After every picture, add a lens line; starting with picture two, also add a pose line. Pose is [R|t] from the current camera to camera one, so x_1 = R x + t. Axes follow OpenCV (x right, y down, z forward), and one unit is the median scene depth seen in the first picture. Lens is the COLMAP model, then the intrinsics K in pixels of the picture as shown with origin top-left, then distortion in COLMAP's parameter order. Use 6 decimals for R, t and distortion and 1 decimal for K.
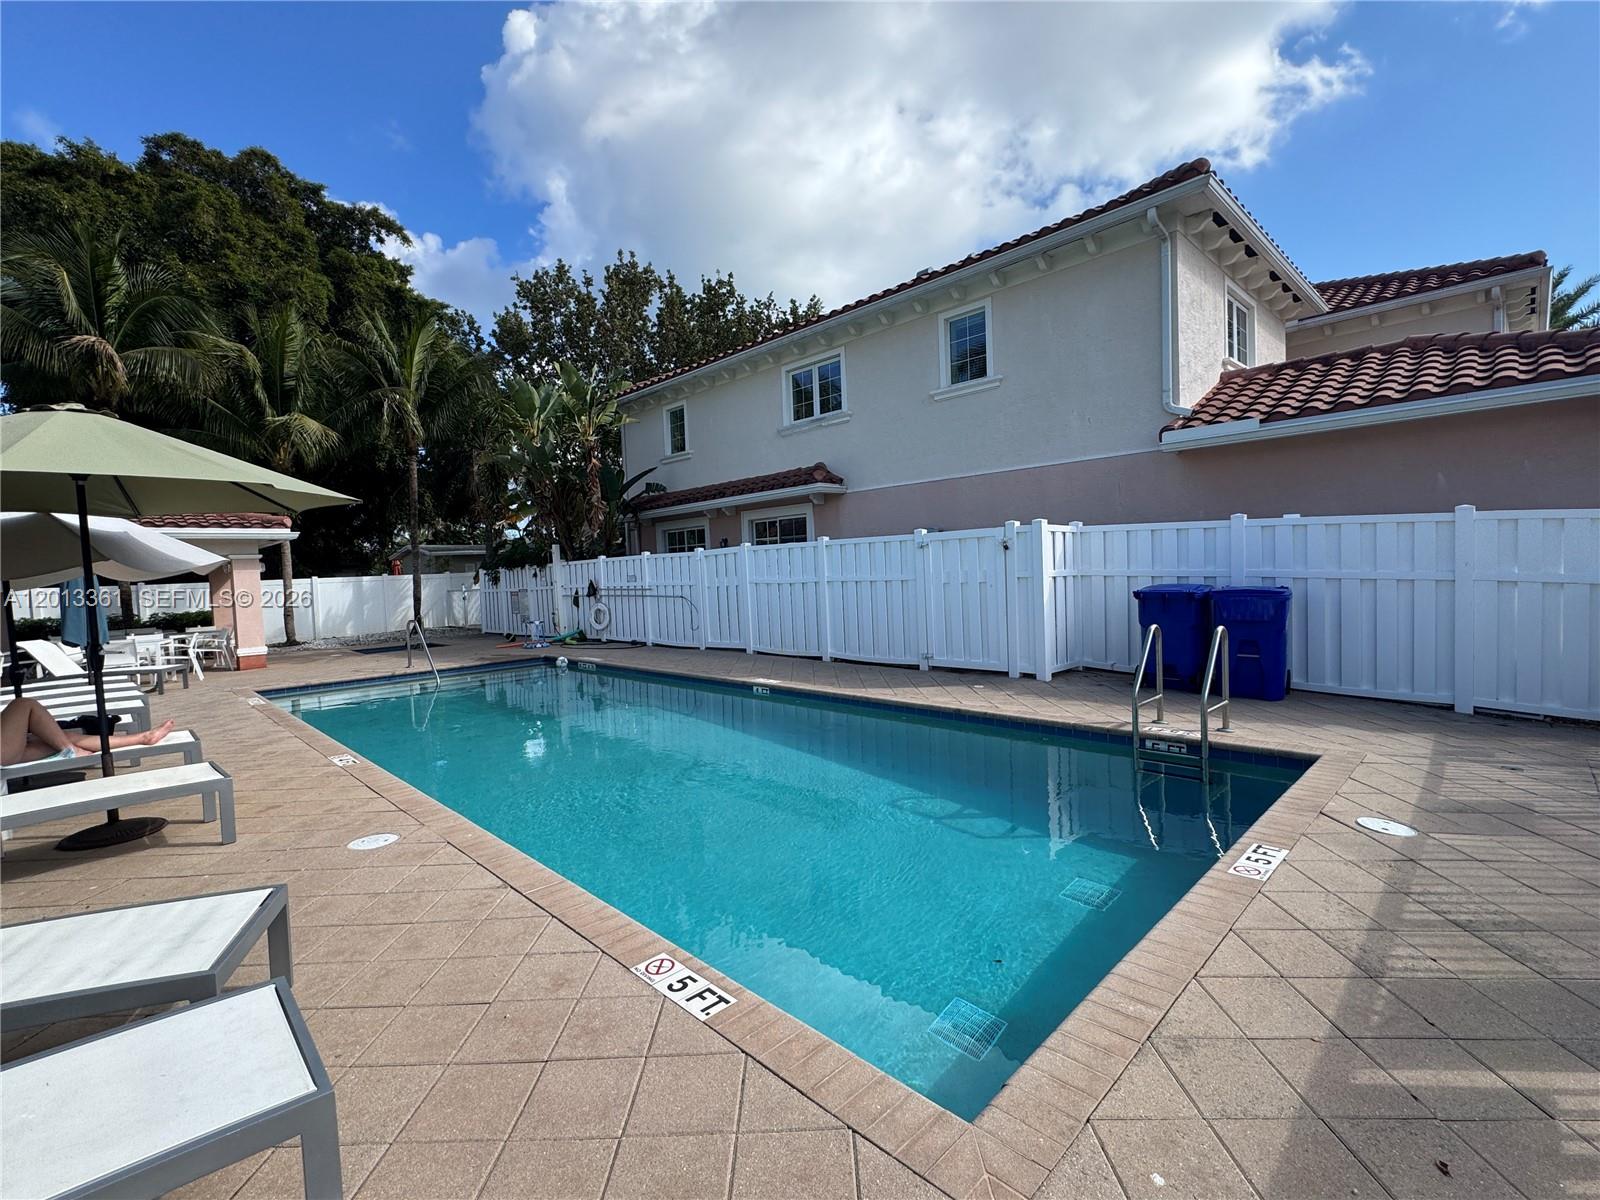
lens RADIAL K [[707.5, 0, 800.0], [0, 707.5, 600.0], [0, 0, 1]] dist [0.000052, 0.000032]
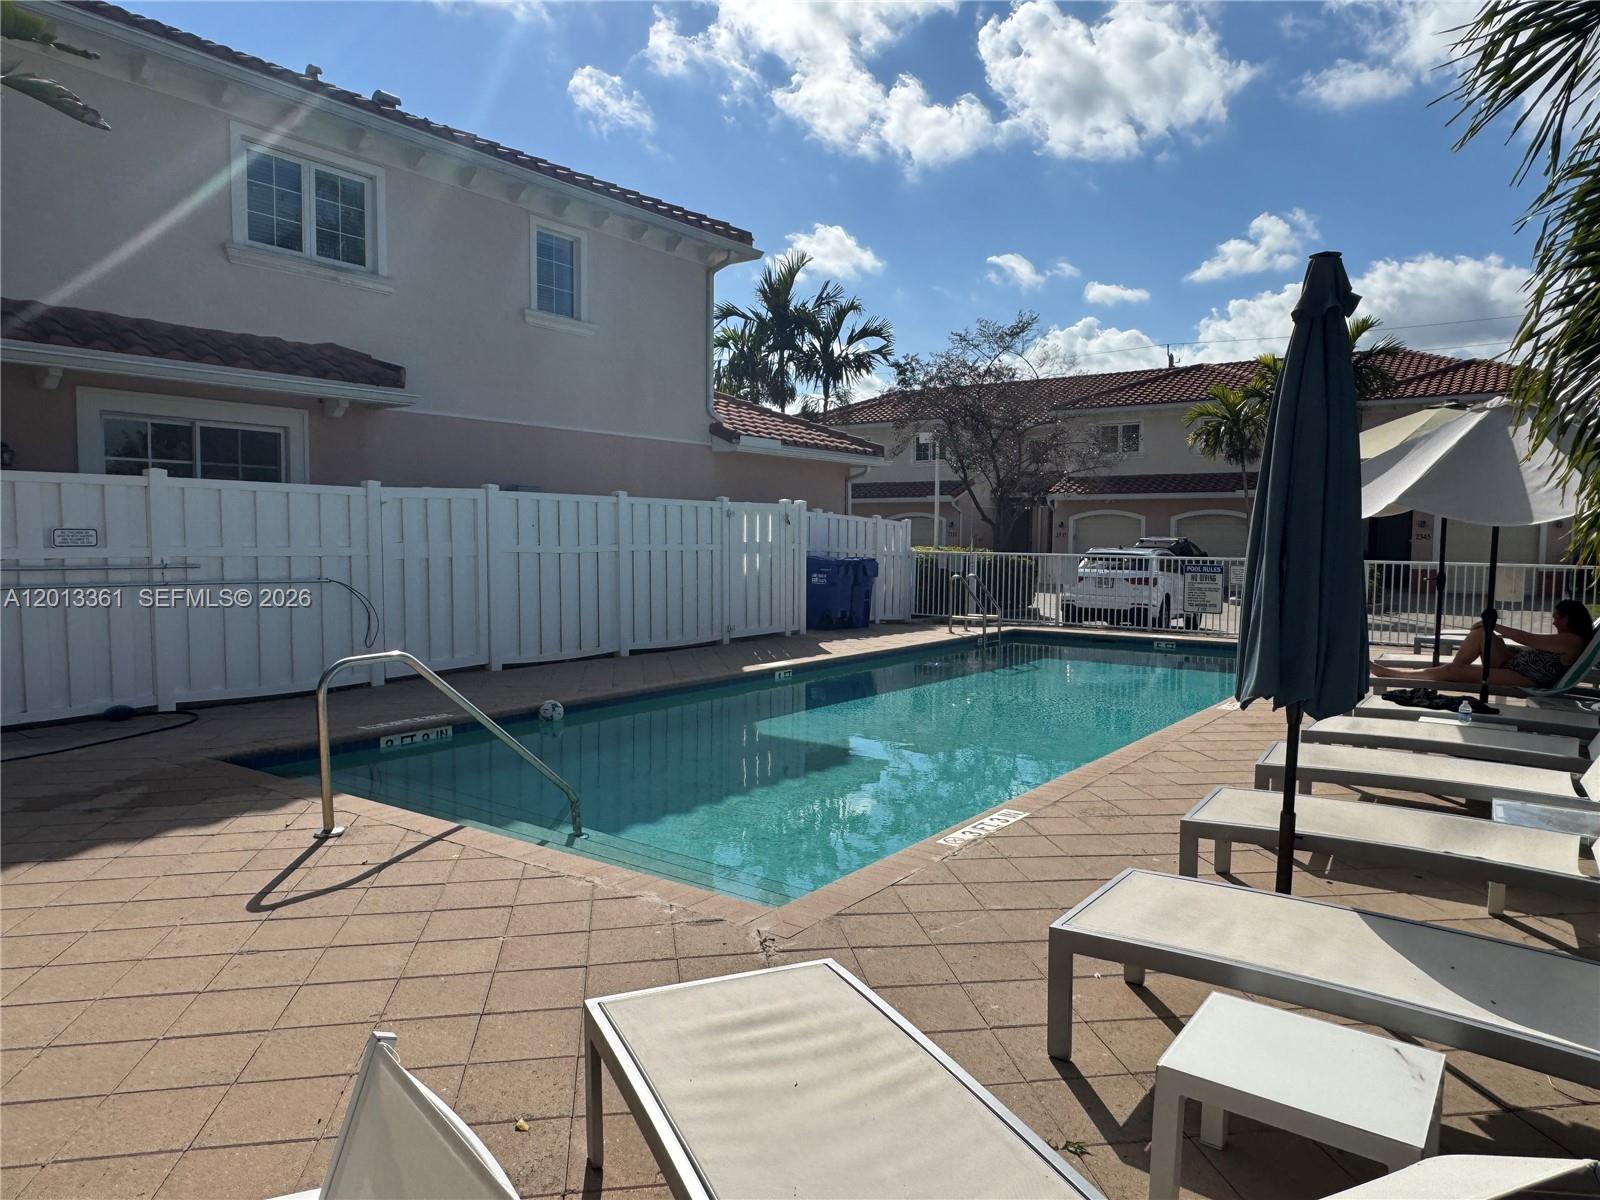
lens RADIAL K [[1062.9, 0, 800.0], [0, 1062.9, 600.0], [0, 0, 1]] dist [0.002429, 0.000490]
pose [[-0.158814, -0.031933, 0.986792, -1.001615], [0.037191, 0.998574, 0.038300, -0.010208], [-0.986608, 0.042782, -0.157400, 0.879012]]
